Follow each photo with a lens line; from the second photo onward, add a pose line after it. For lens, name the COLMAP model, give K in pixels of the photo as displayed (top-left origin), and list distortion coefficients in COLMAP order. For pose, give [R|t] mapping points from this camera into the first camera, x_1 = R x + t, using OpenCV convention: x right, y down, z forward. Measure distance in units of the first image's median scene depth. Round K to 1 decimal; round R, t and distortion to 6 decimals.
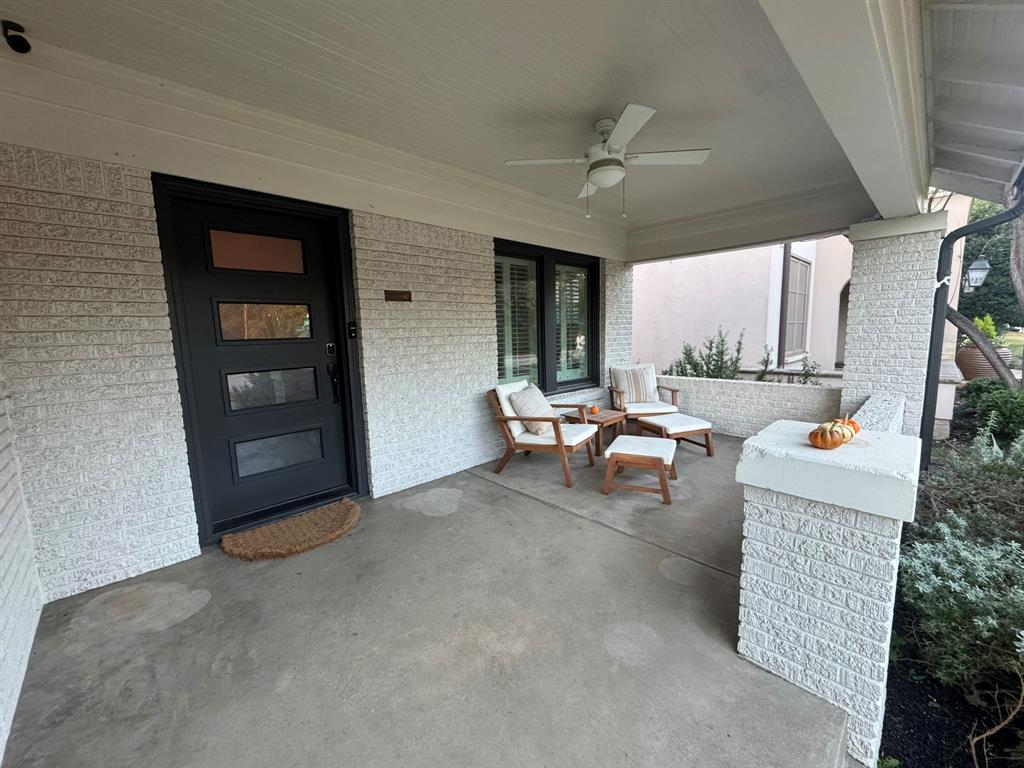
lens RADIAL K [[406.7, 0, 516.5], [0, 406.7, 386.4], [0, 0, 1]] dist [-0.008892, 0.002005]
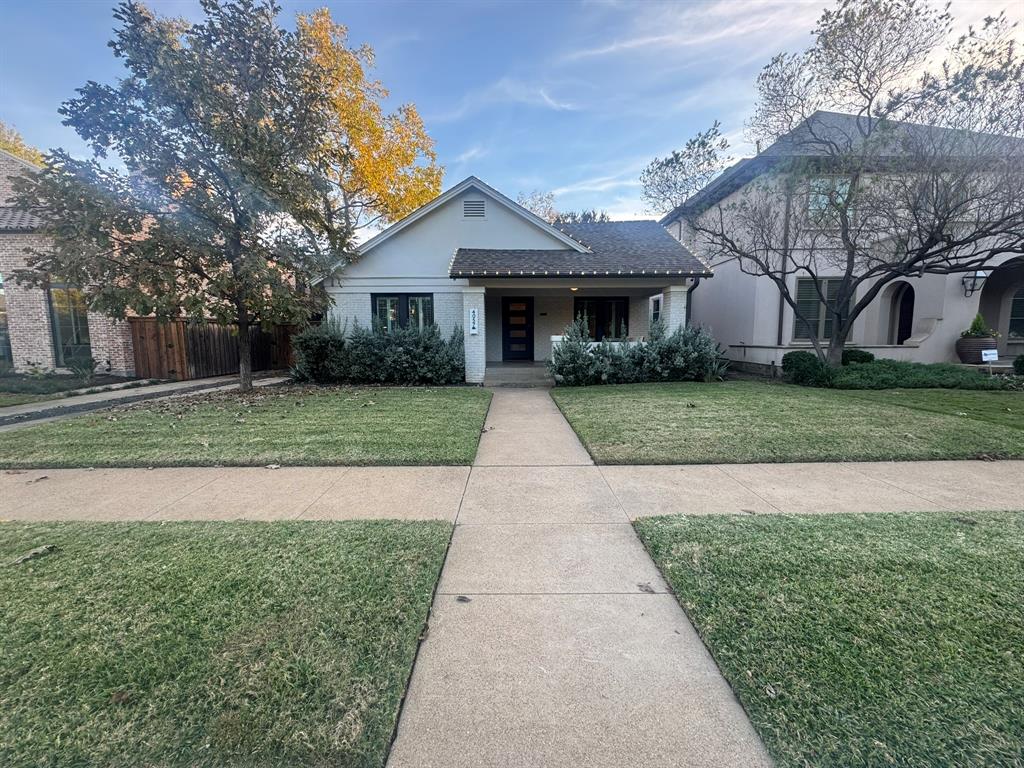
lens RADIAL K [[406.7, 0, 512.6], [0, 406.7, 379.5], [0, 0, 1]] dist [-0.008892, 0.002005]
pose [[0.717204, 0.094161, -0.690472, 2.782460], [-0.106981, 0.993961, 0.024425, 0.438767], [0.688602, 0.056350, 0.722947, -2.552171]]
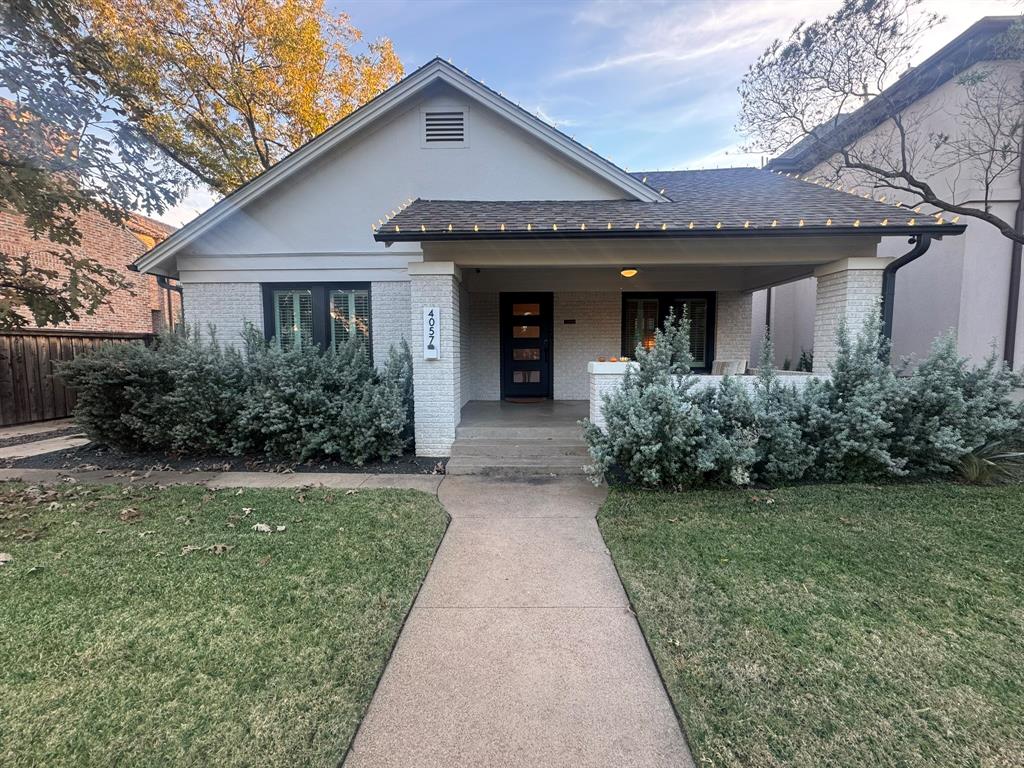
lens RADIAL K [[406.7, 0, 512.2], [0, 406.7, 384.5], [0, 0, 1]] dist [-0.008892, 0.002005]
pose [[0.688977, 0.083370, -0.719972, 1.444399], [-0.112610, 0.993613, 0.007294, 0.206121], [0.715982, 0.076051, 0.693964, -1.080251]]
